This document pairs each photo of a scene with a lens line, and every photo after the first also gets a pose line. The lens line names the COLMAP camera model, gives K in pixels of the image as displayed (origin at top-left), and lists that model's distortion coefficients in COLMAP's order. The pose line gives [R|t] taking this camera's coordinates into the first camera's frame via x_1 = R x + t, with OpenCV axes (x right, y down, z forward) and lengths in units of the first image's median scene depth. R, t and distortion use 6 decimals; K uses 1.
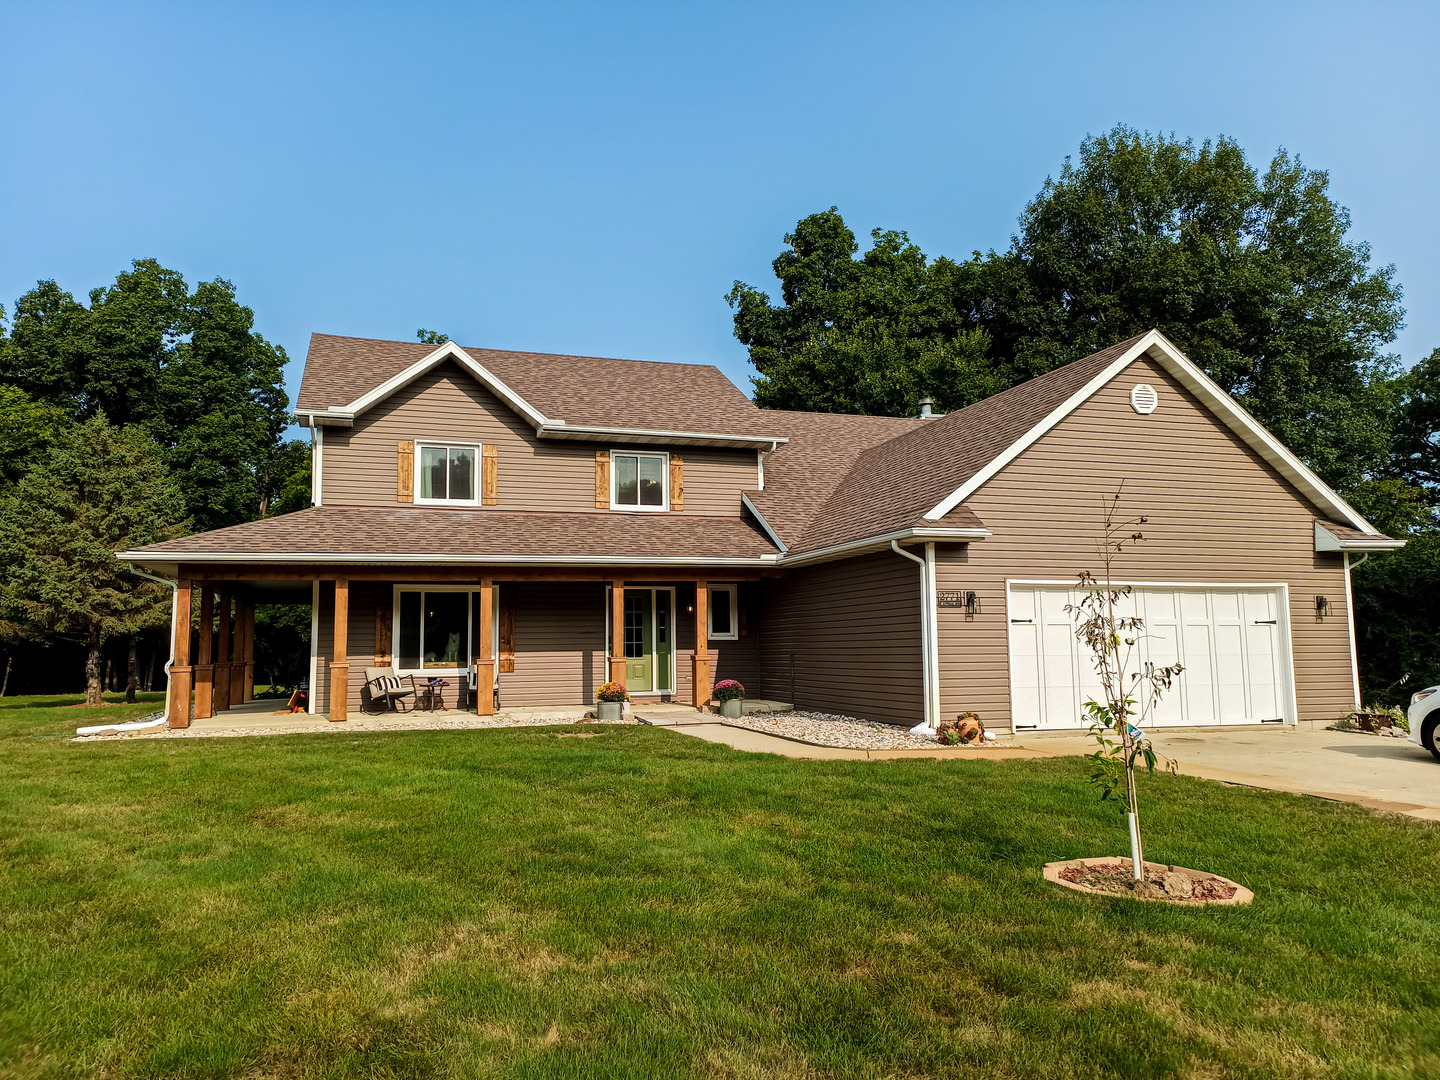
lens RADIAL K [[1083.2, 0, 721.7], [0, 1083.2, 536.4], [0, 0, 1]] dist [0.041141, -0.001763]
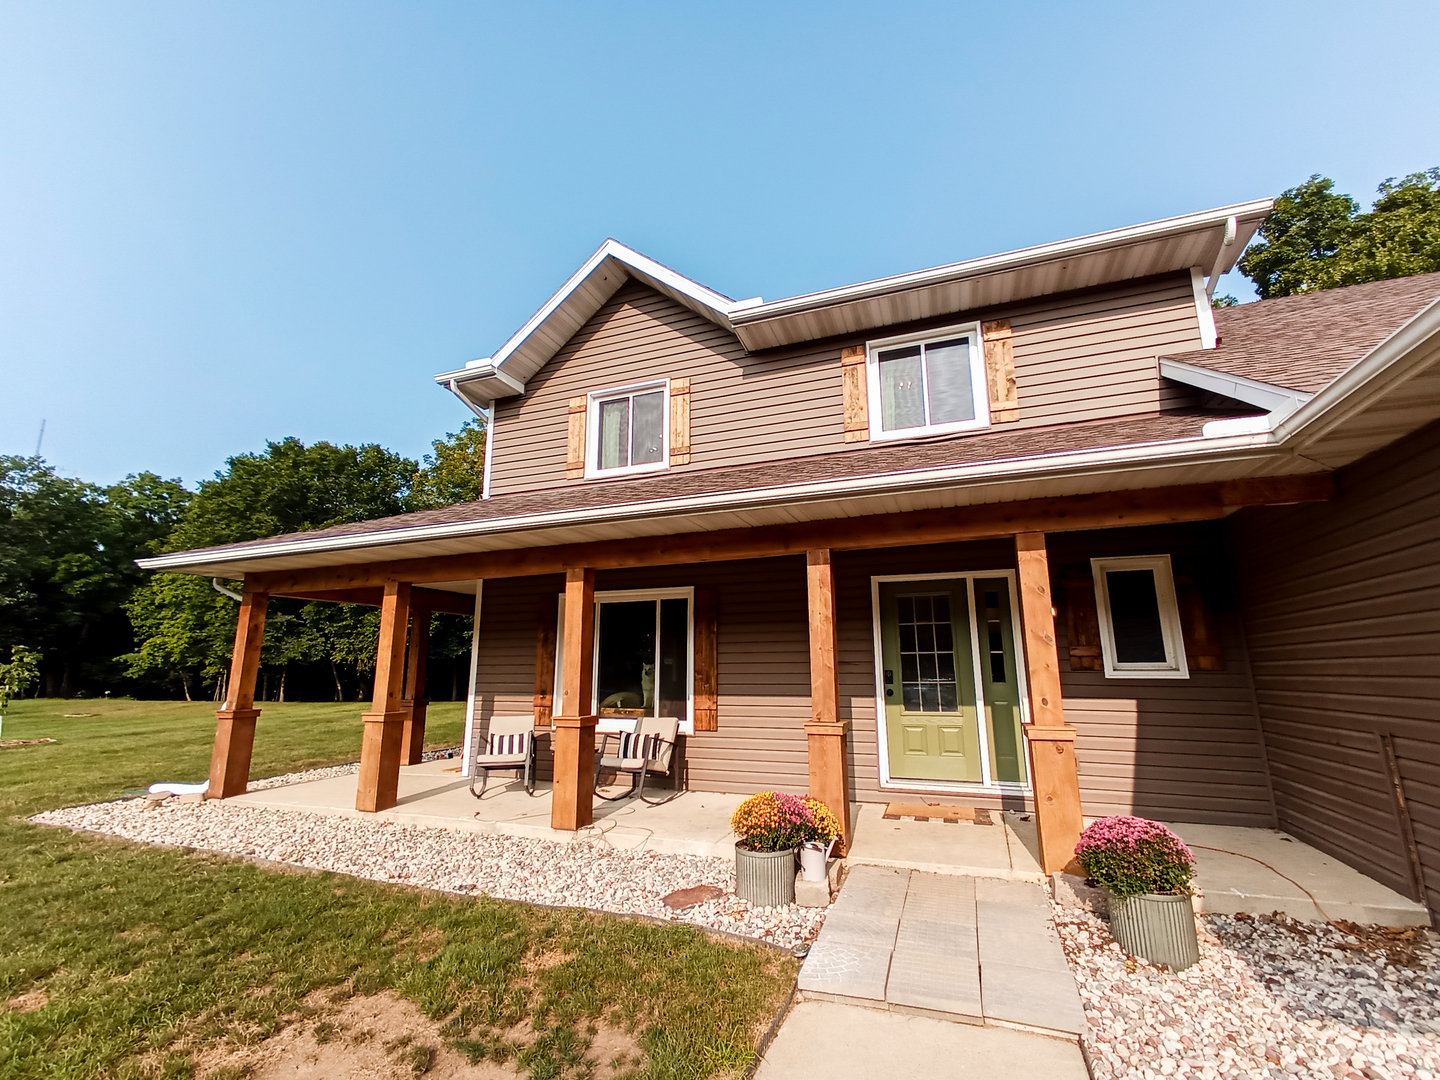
lens RADIAL K [[630.3, 0, 725.5], [0, 630.3, 546.5], [0, 0, 1]] dist [0.004834, 0.000083]
pose [[0.776790, -0.113273, -0.619488, 0.027719], [0.063136, 0.992742, -0.102354, 0.045968], [0.626586, 0.040396, 0.778304, 0.553343]]
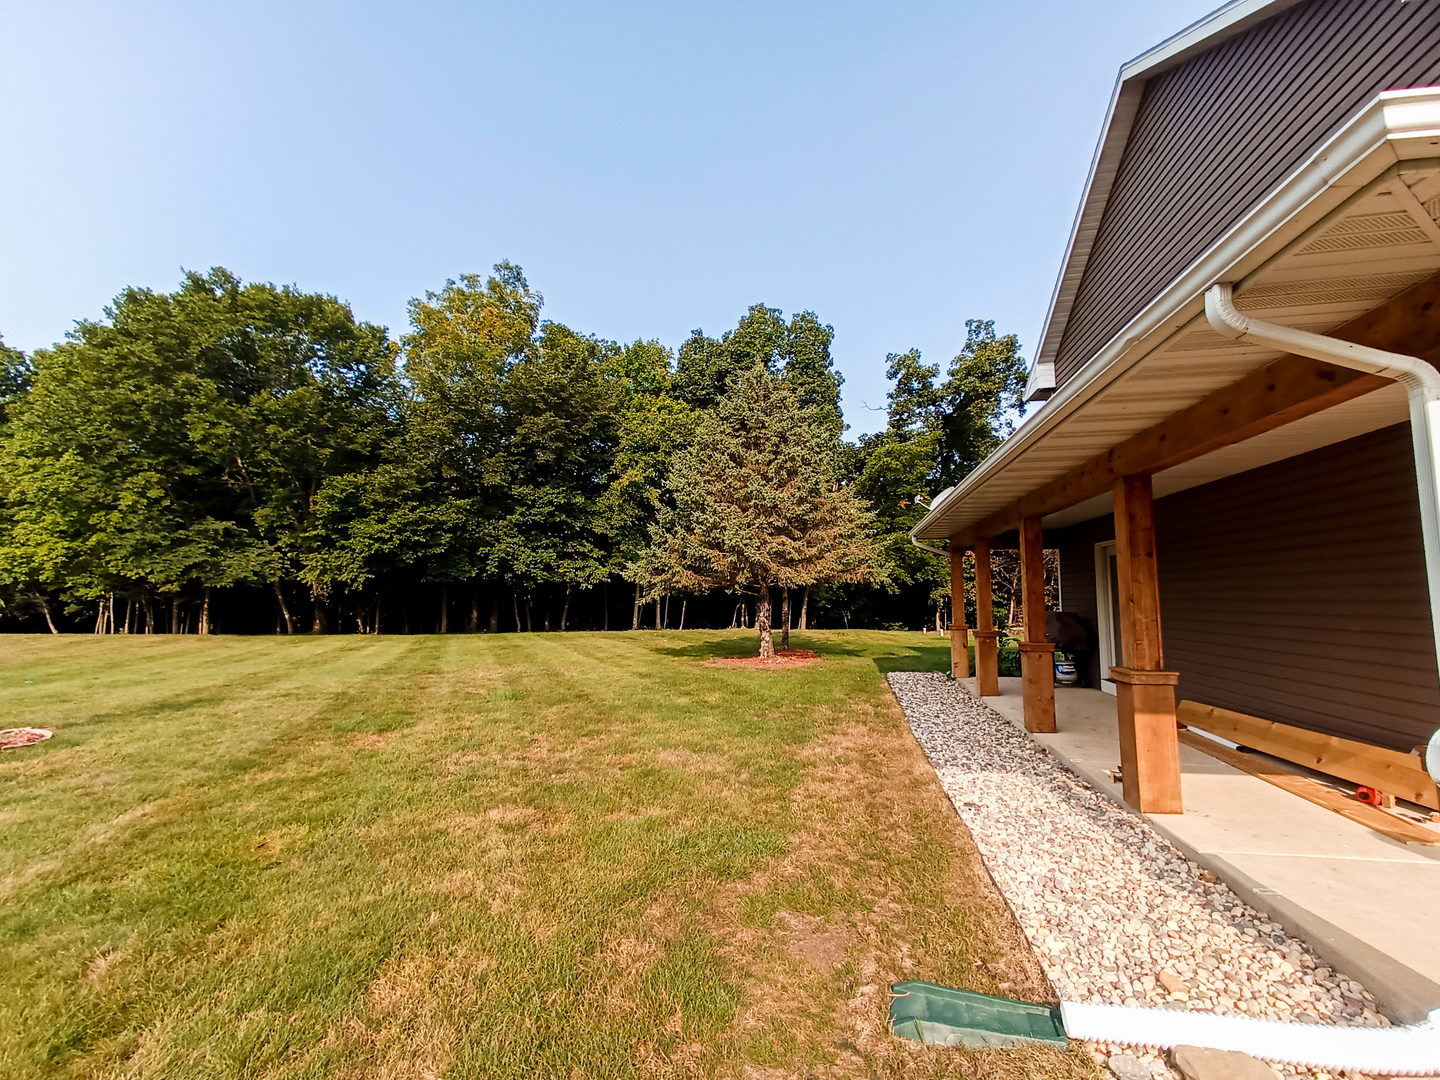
lens RADIAL K [[630.3, 0, 719.1], [0, 630.3, 542.5], [0, 0, 1]] dist [0.004834, 0.000083]
pose [[0.874759, -0.026486, -0.483834, -0.360725], [0.039451, 0.999083, 0.016634, 0.043130], [0.482950, -0.033638, 0.875002, 0.530372]]
